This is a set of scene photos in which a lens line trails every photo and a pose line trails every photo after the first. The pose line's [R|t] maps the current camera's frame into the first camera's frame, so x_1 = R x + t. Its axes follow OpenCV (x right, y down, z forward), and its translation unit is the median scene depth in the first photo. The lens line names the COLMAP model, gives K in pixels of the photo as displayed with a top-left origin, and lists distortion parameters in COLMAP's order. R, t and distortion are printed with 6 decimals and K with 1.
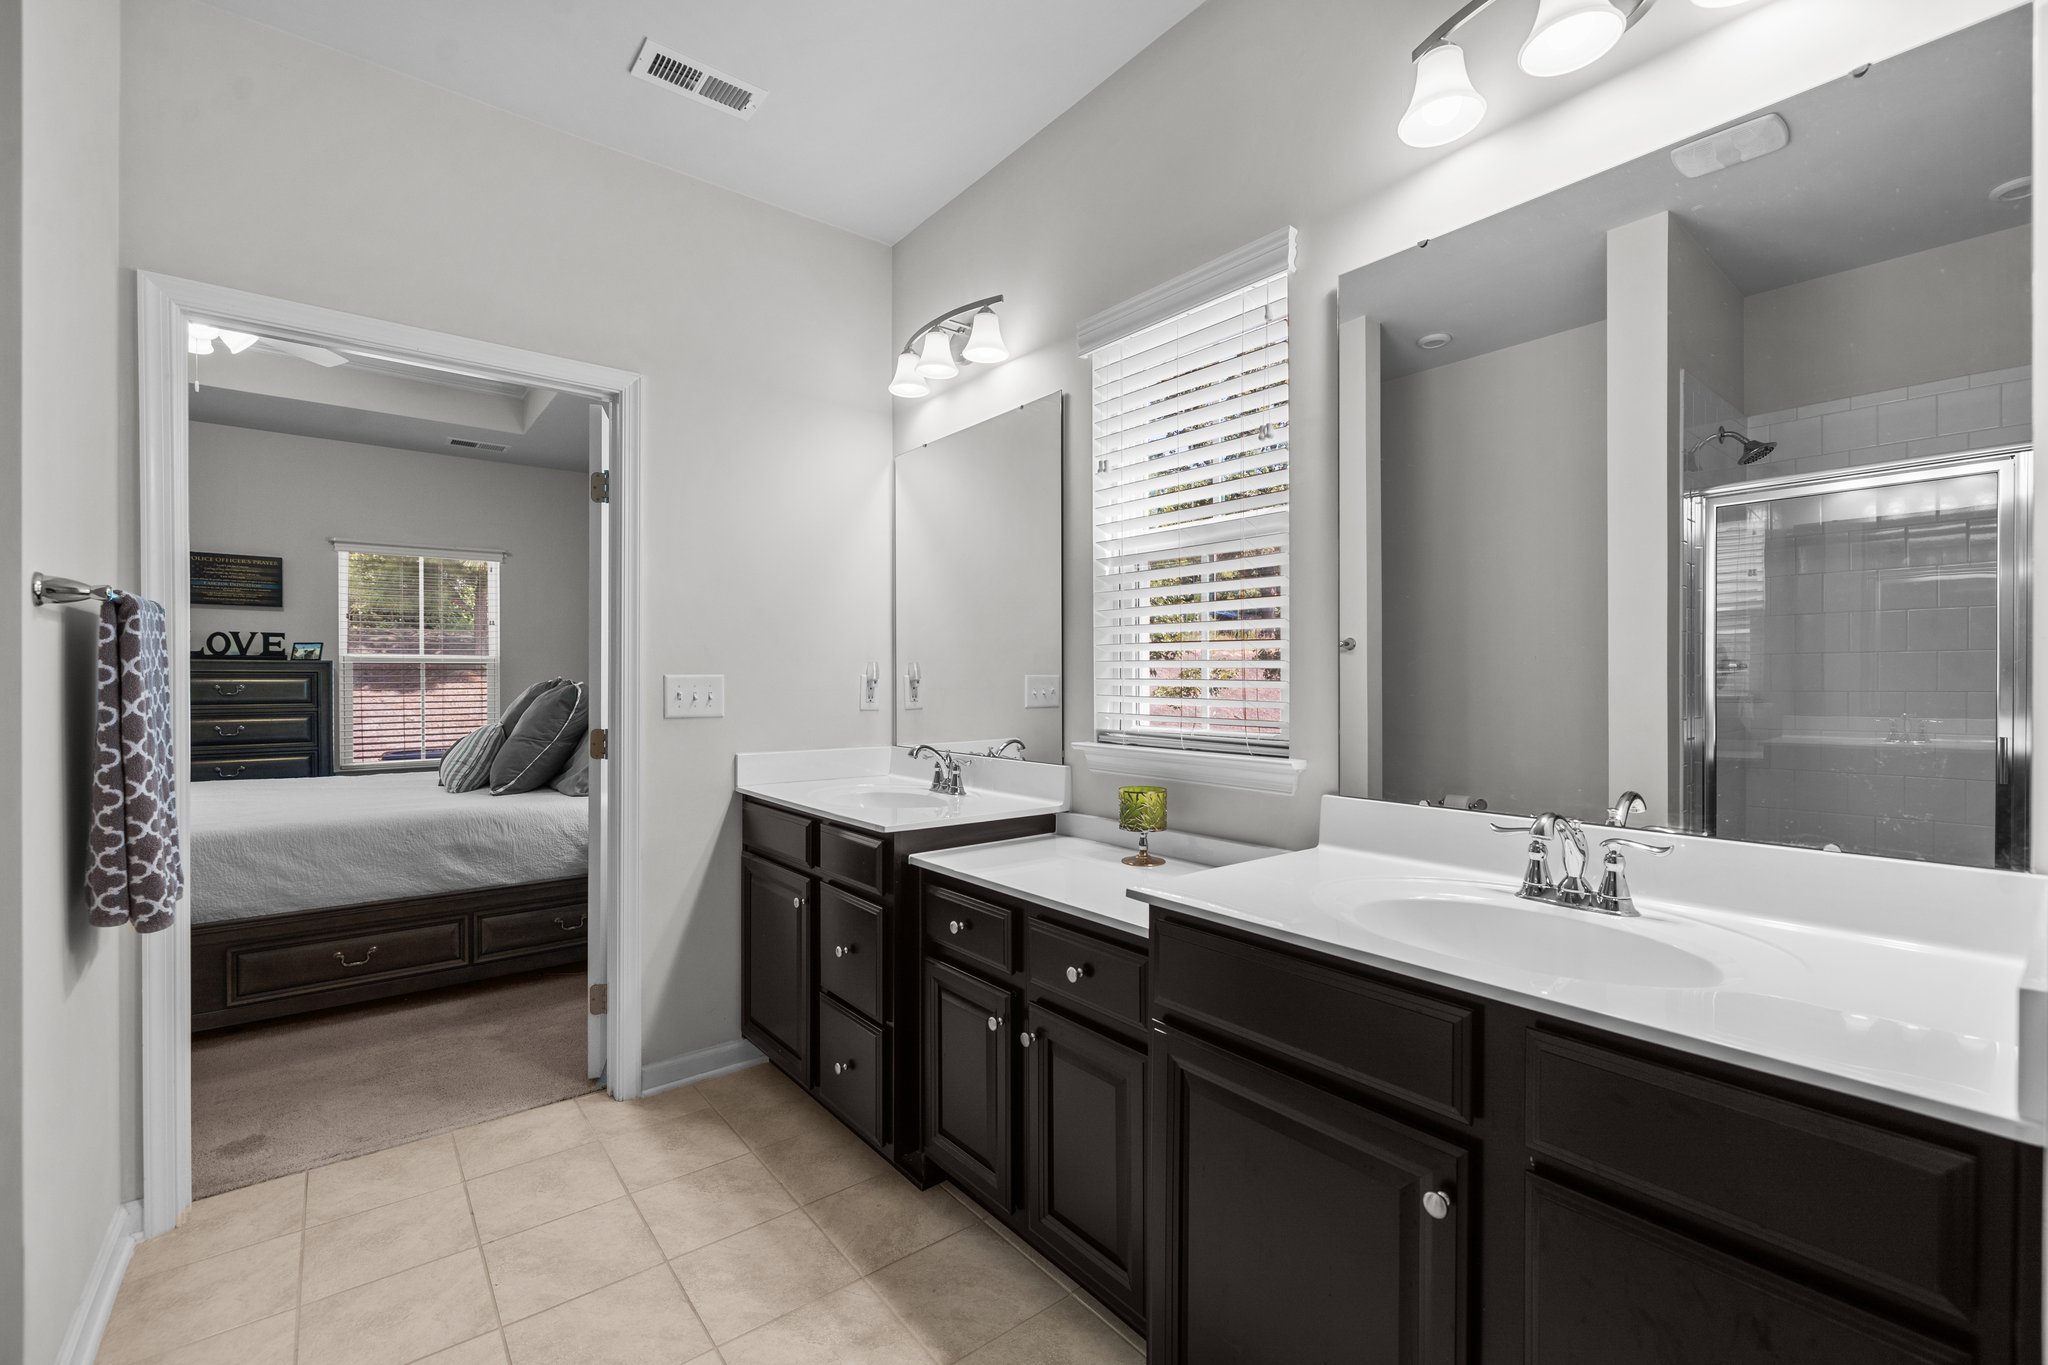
lens RADIAL K [[859.1, 0, 1011.2], [0, 859.1, 677.9], [0, 0, 1]] dist [0.000654, -0.000319]
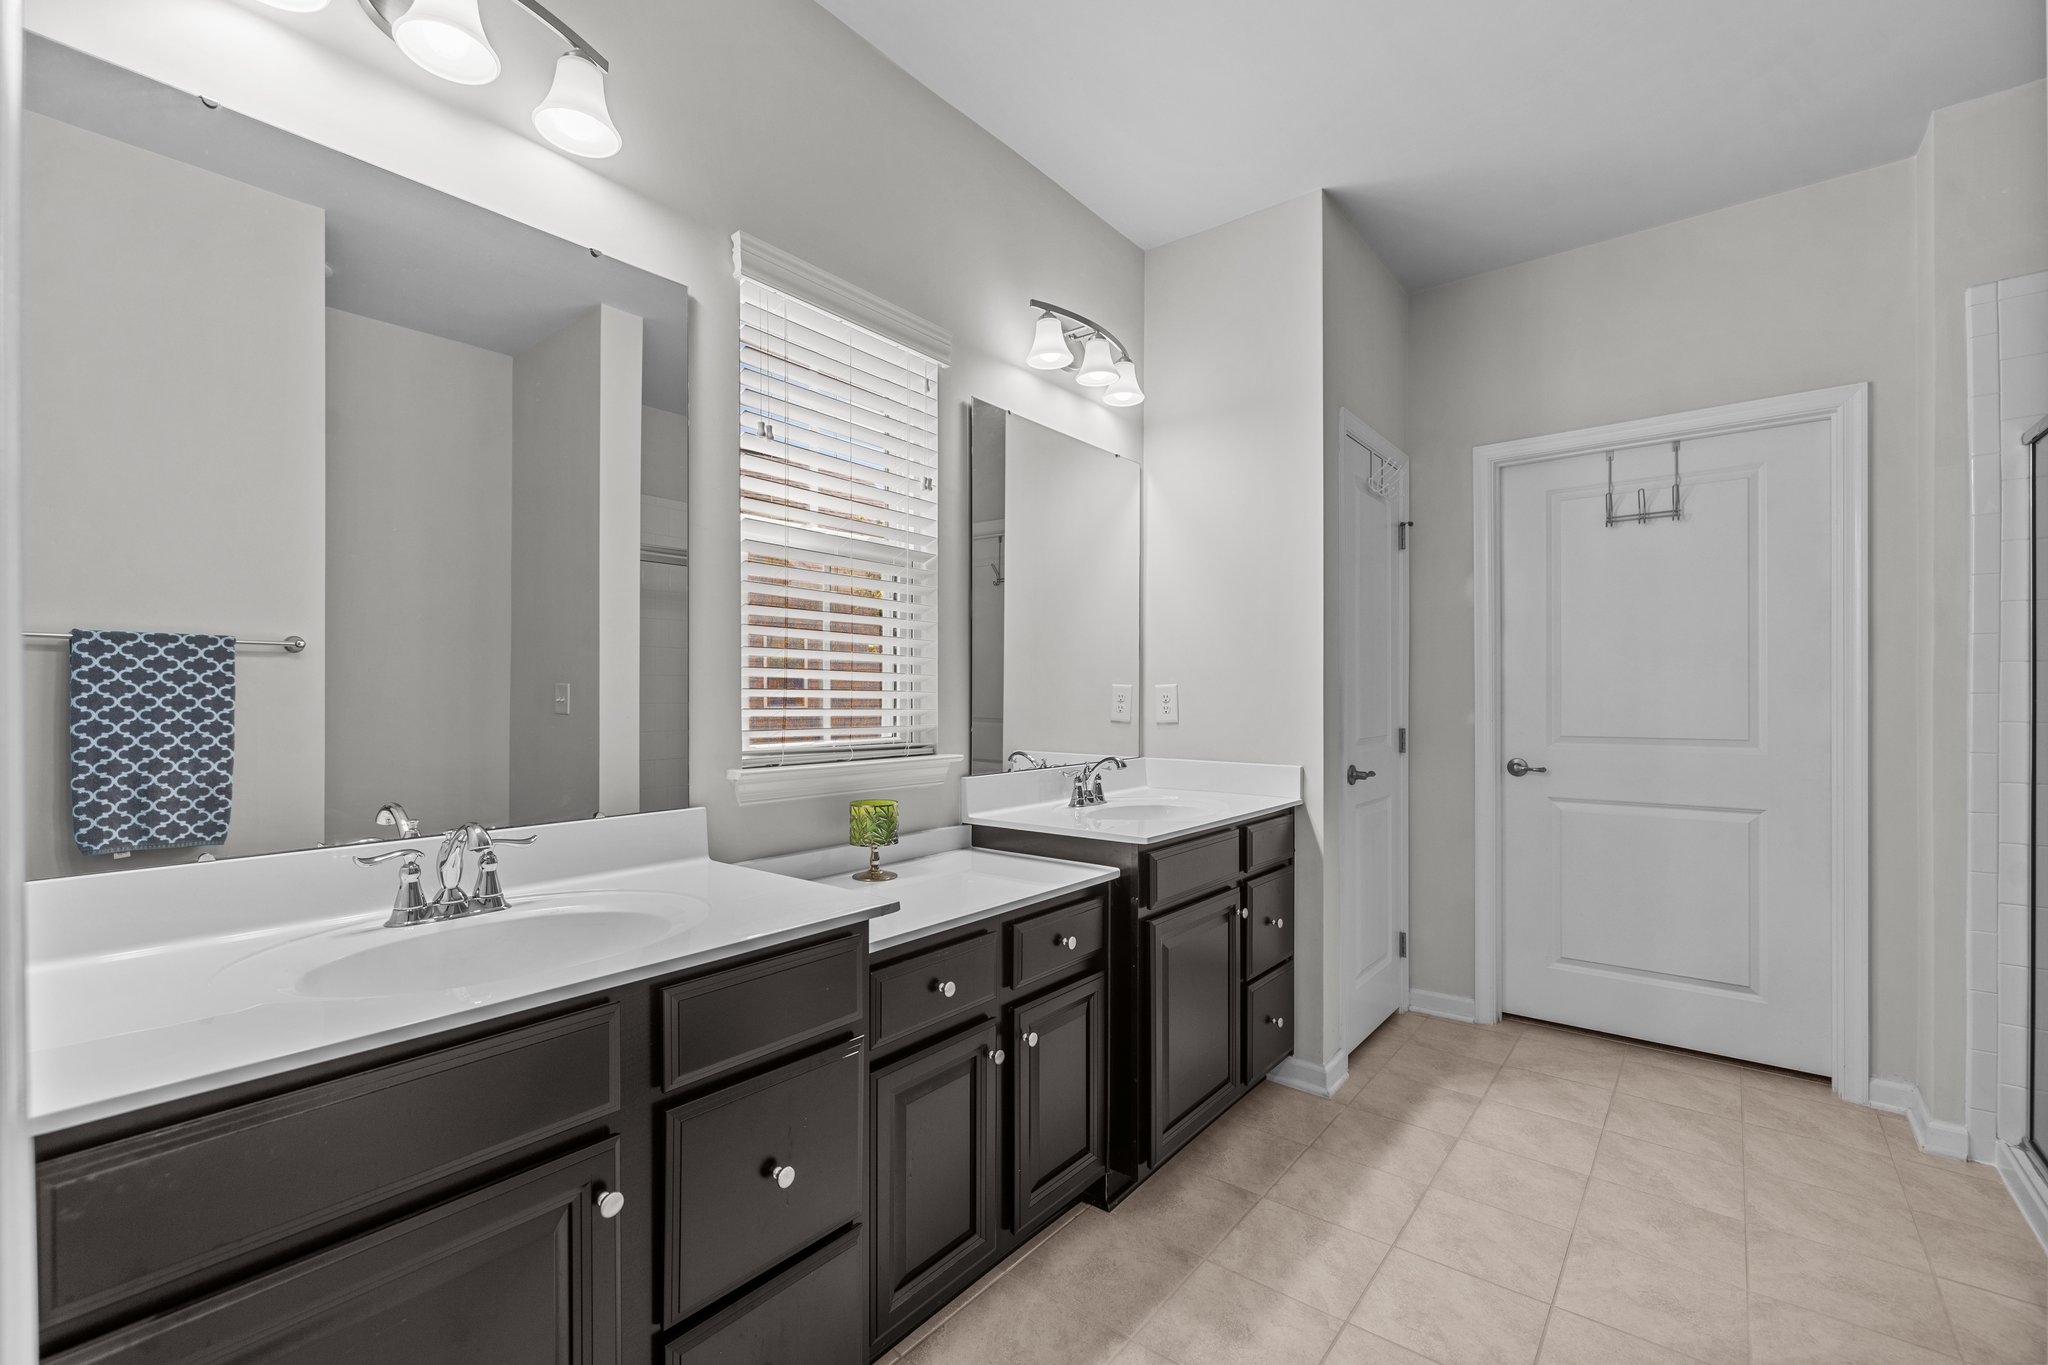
lens RADIAL K [[859.1, 0, 1009.4], [0, 859.1, 691.1], [0, 0, 1]] dist [0.000654, -0.000319]
pose [[-0.212469, 0.003659, 0.977161, -0.851310], [-0.006223, 0.999968, -0.005098, 0.007156], [-0.977148, -0.007164, -0.212439, 1.078326]]
